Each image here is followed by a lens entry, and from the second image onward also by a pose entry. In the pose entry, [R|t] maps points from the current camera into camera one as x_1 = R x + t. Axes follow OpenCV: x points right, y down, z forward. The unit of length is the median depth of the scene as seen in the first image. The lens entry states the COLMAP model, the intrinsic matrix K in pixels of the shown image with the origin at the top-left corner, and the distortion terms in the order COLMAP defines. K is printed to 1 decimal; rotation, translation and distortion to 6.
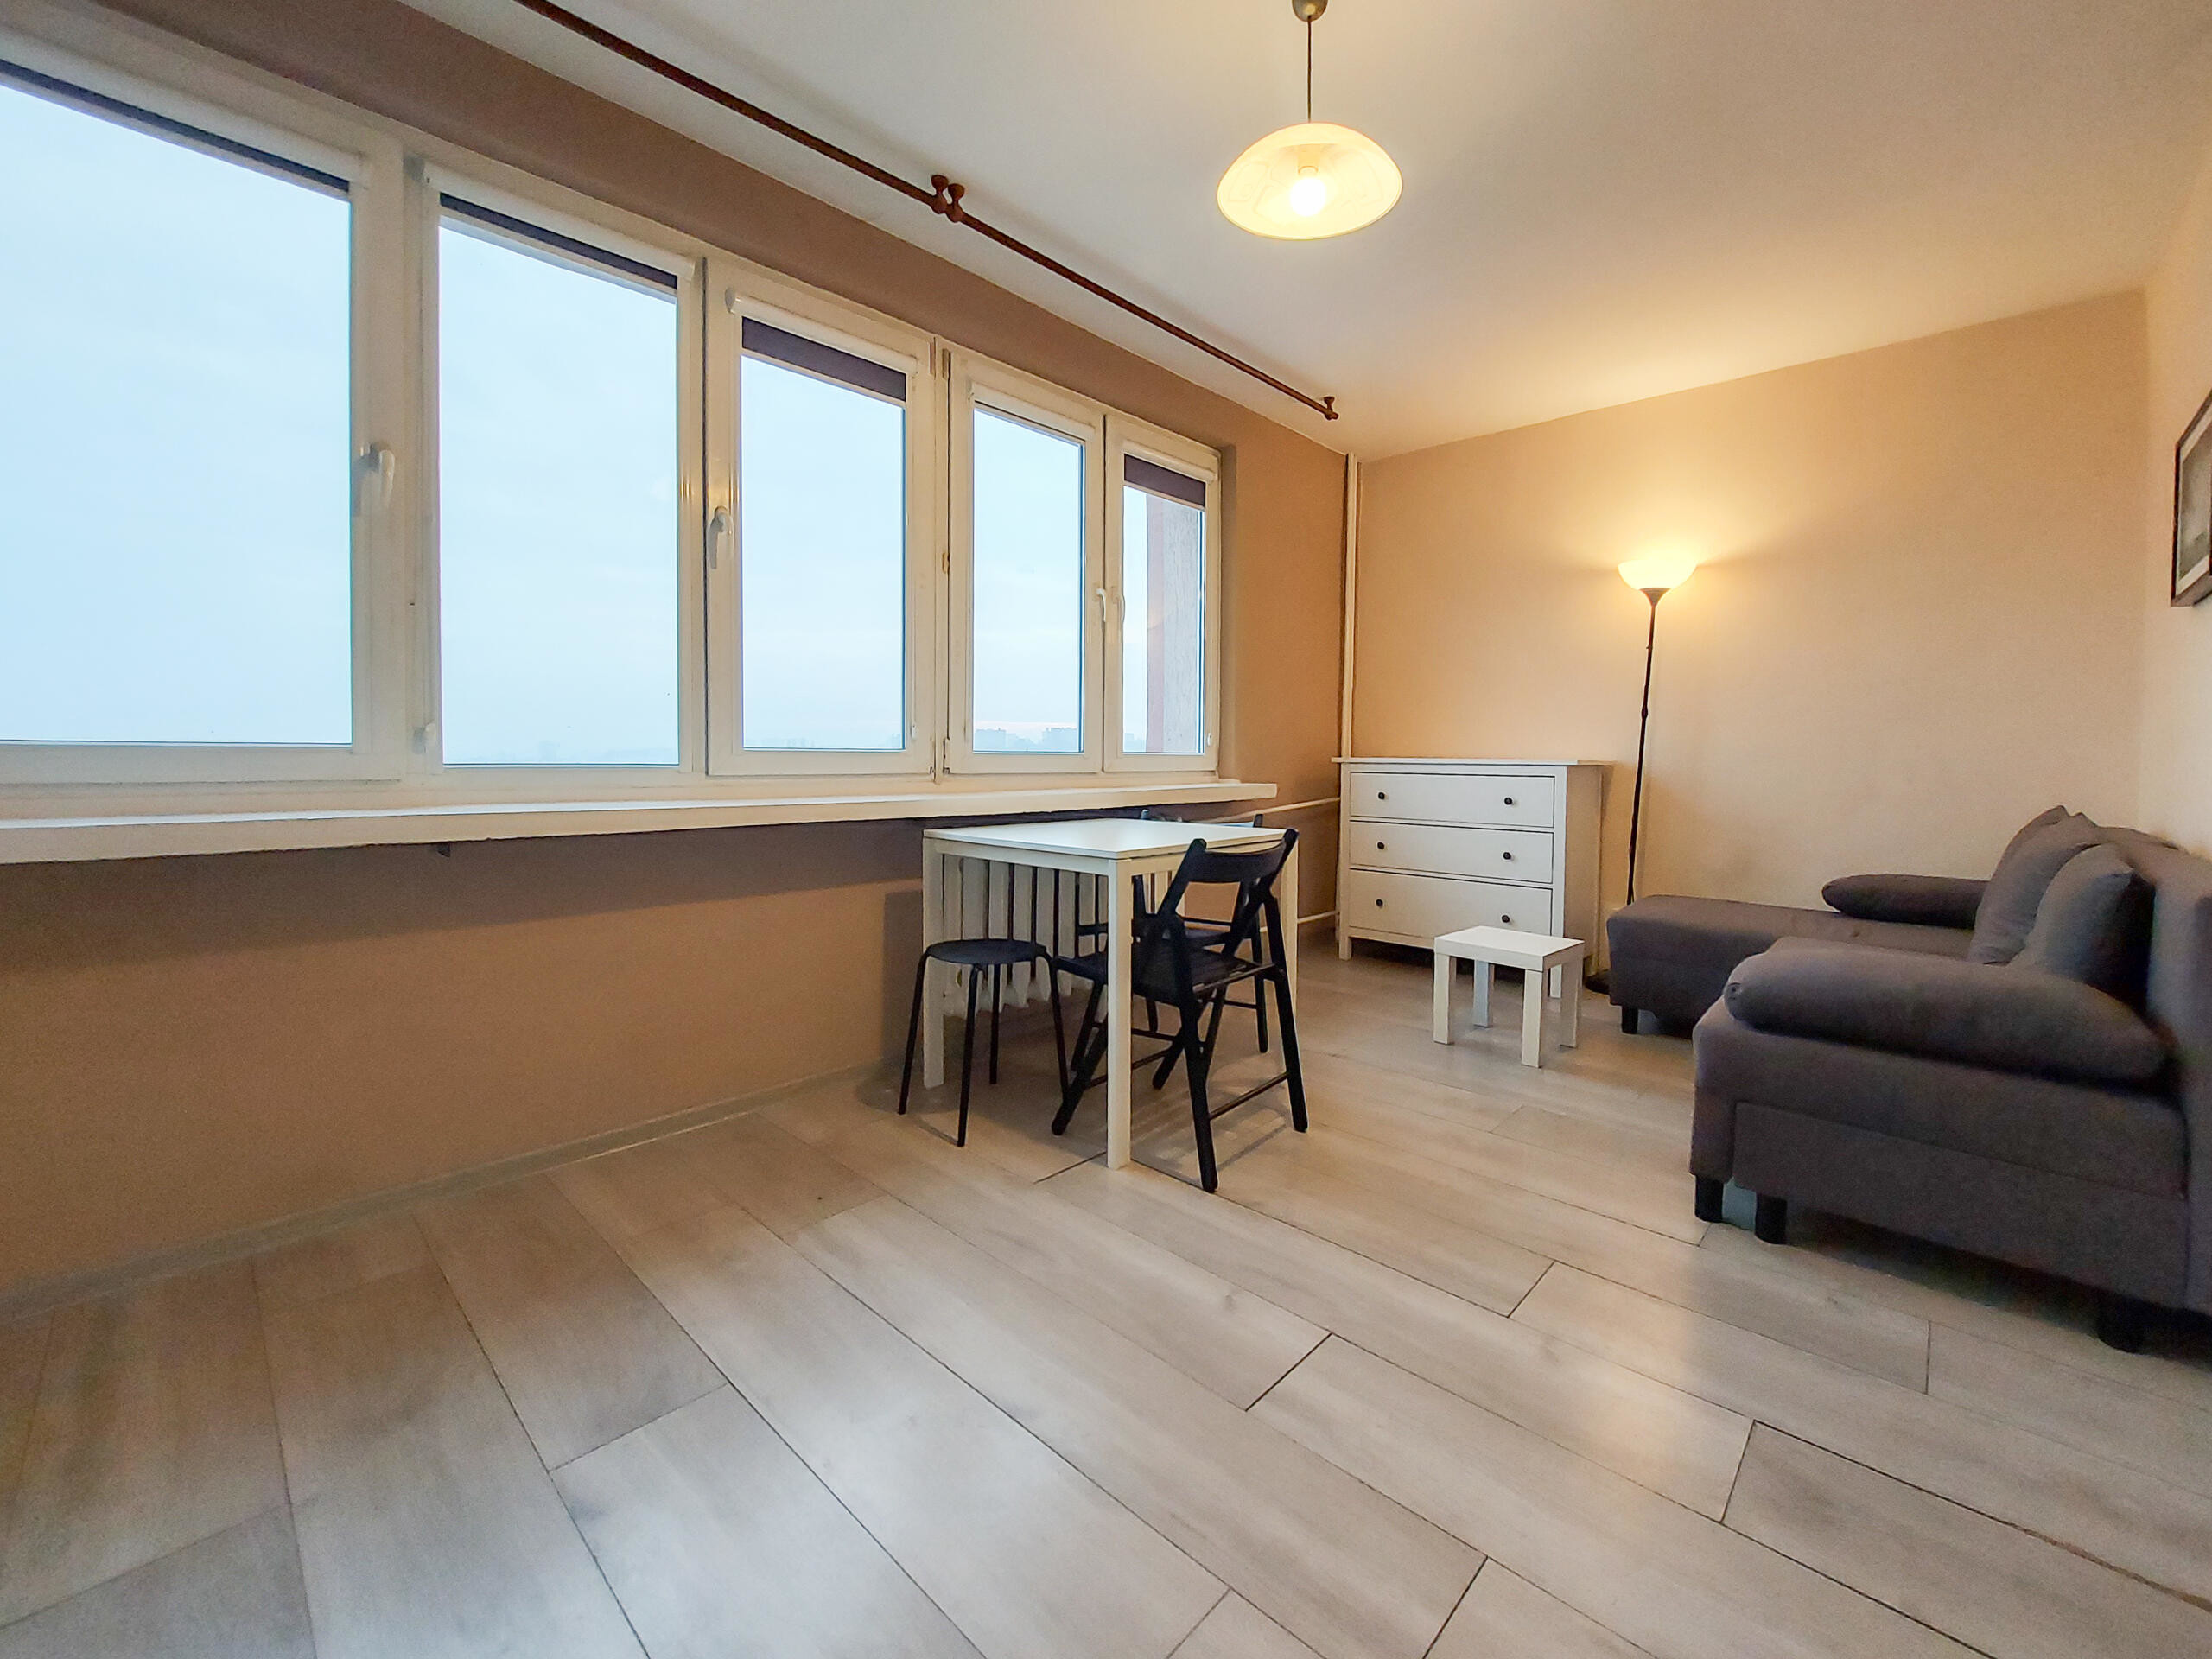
lens RADIAL K [[916.3, 0, 1115.2], [0, 916.3, 758.6], [0, 0, 1]] dist [0.000498, 0.000040]
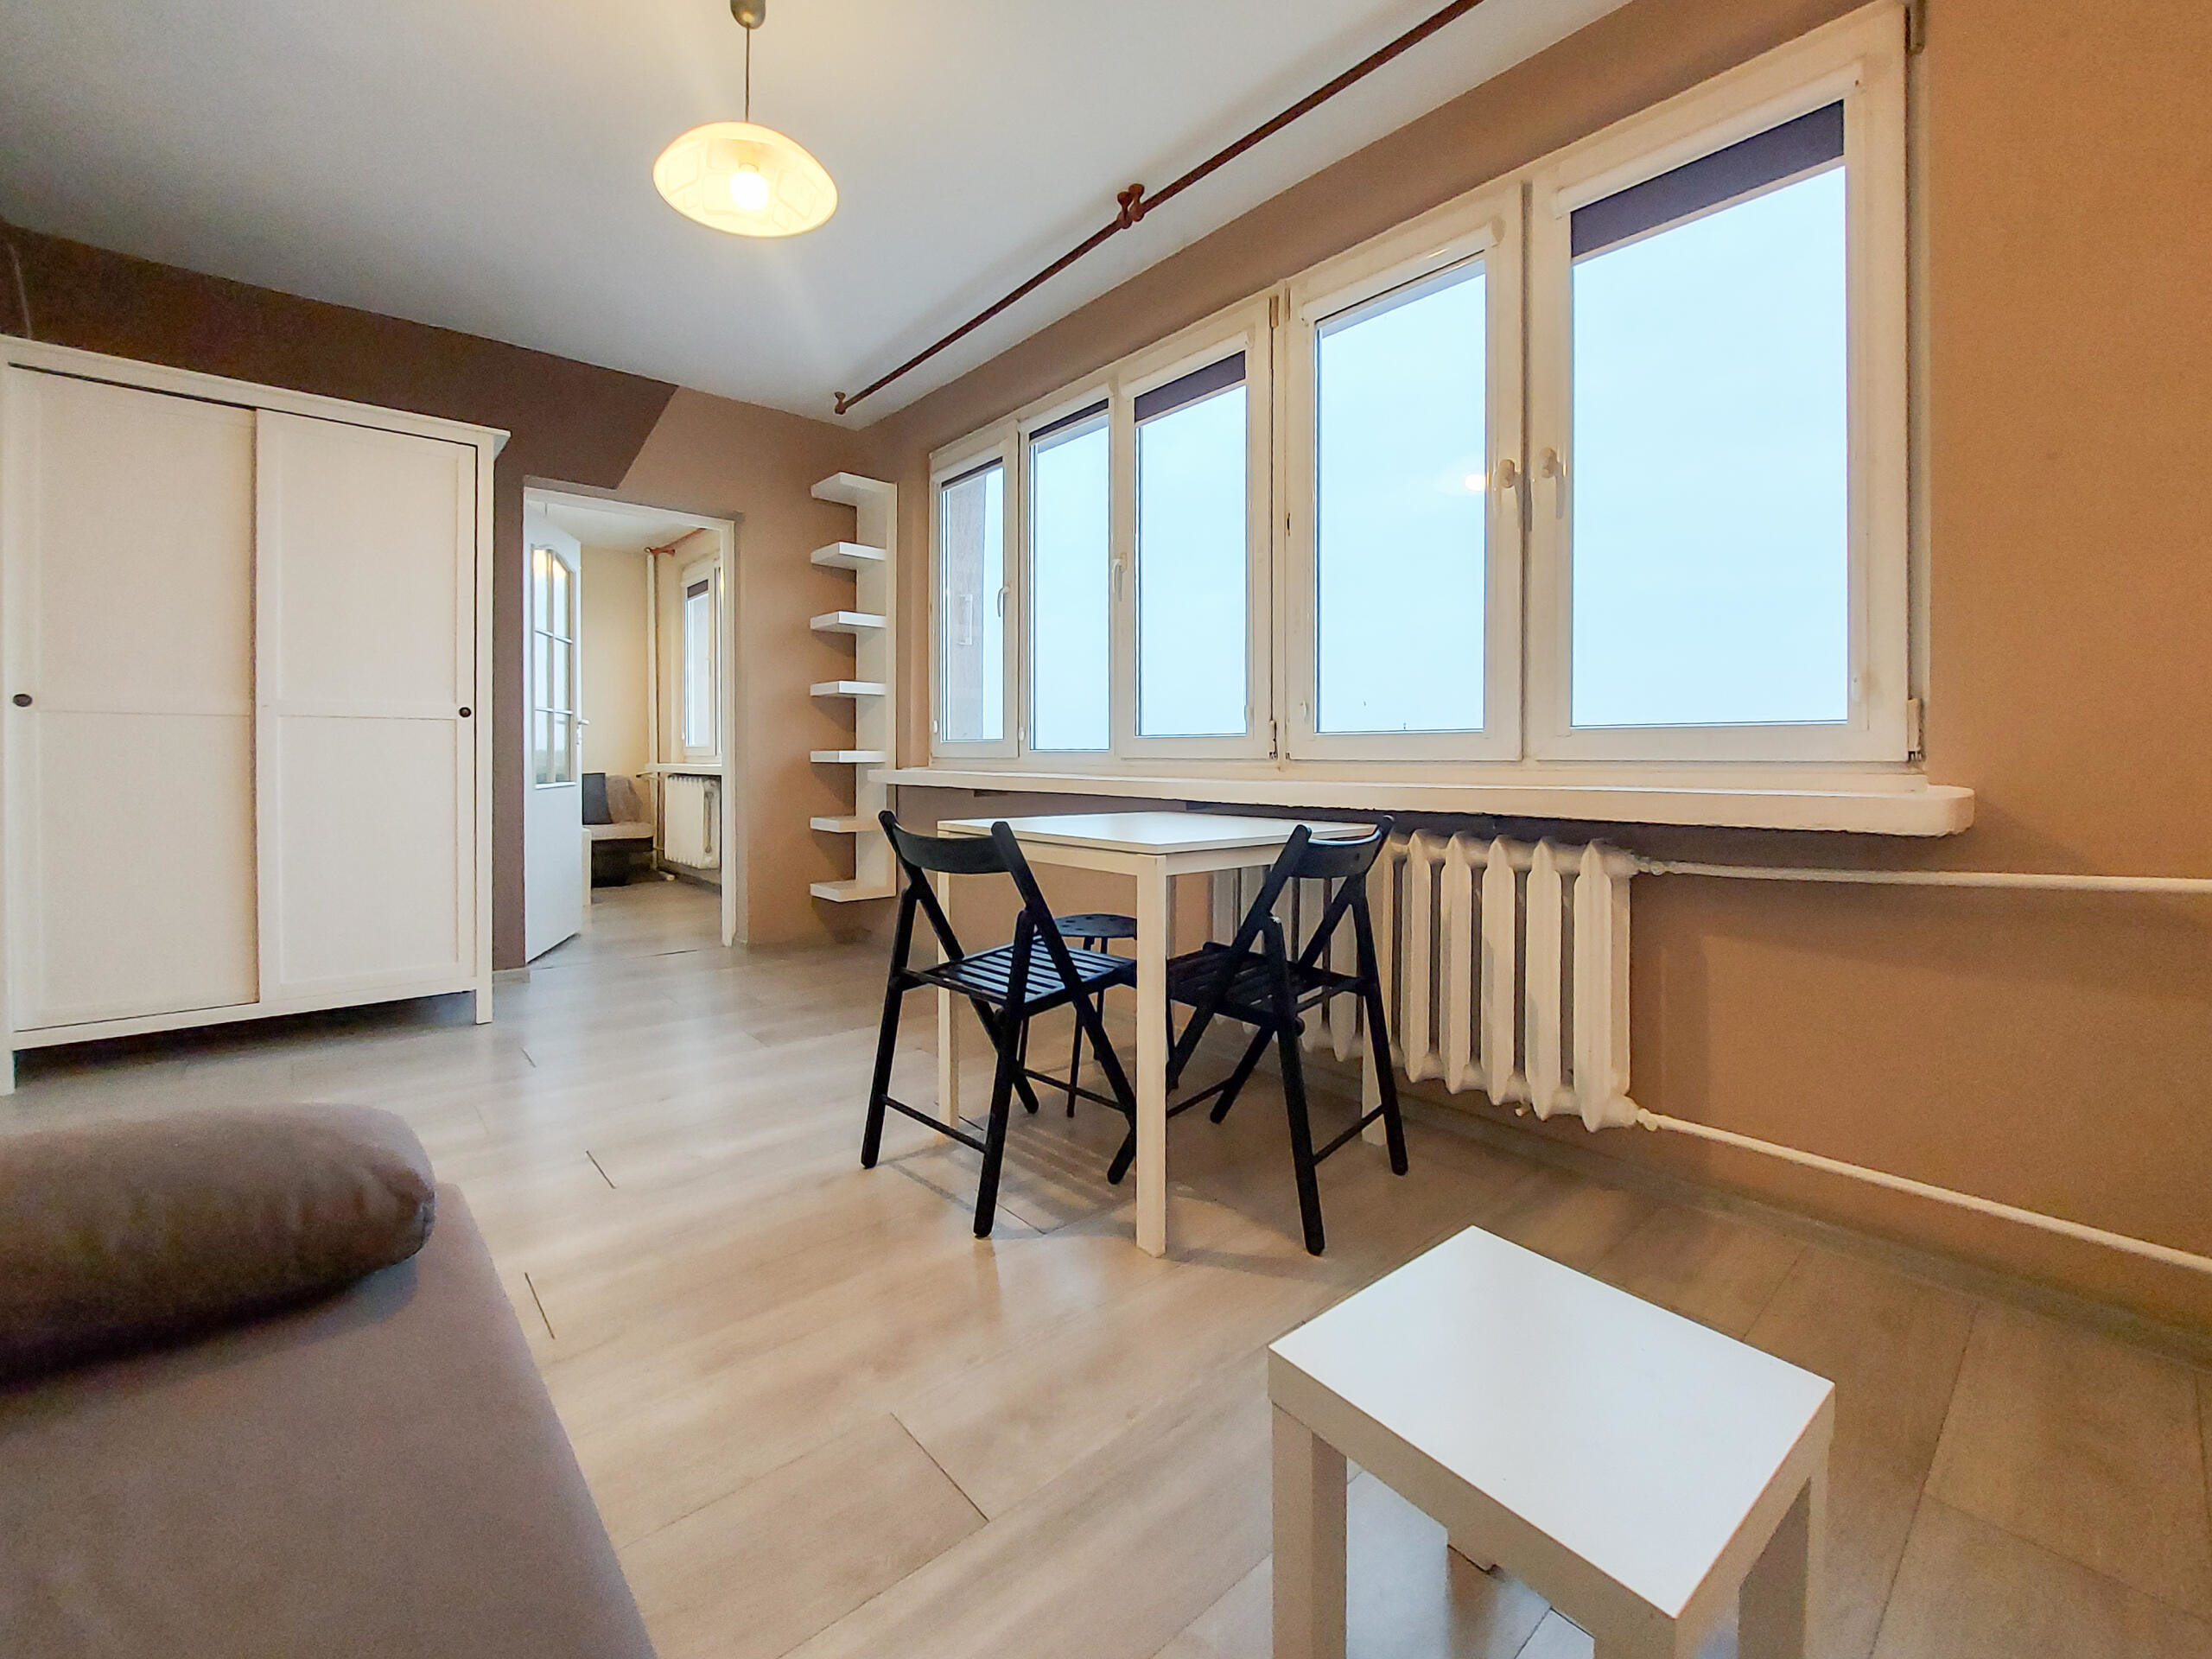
lens RADIAL K [[916.3, 0, 1115.2], [0, 916.3, 758.6], [0, 0, 1]] dist [0.000498, 0.000040]
pose [[-0.093360, 0.006269, -0.995613, 0.773449], [-0.008727, 0.999937, 0.007115, 0.011174], [0.995594, 0.009352, -0.093299, 0.971135]]
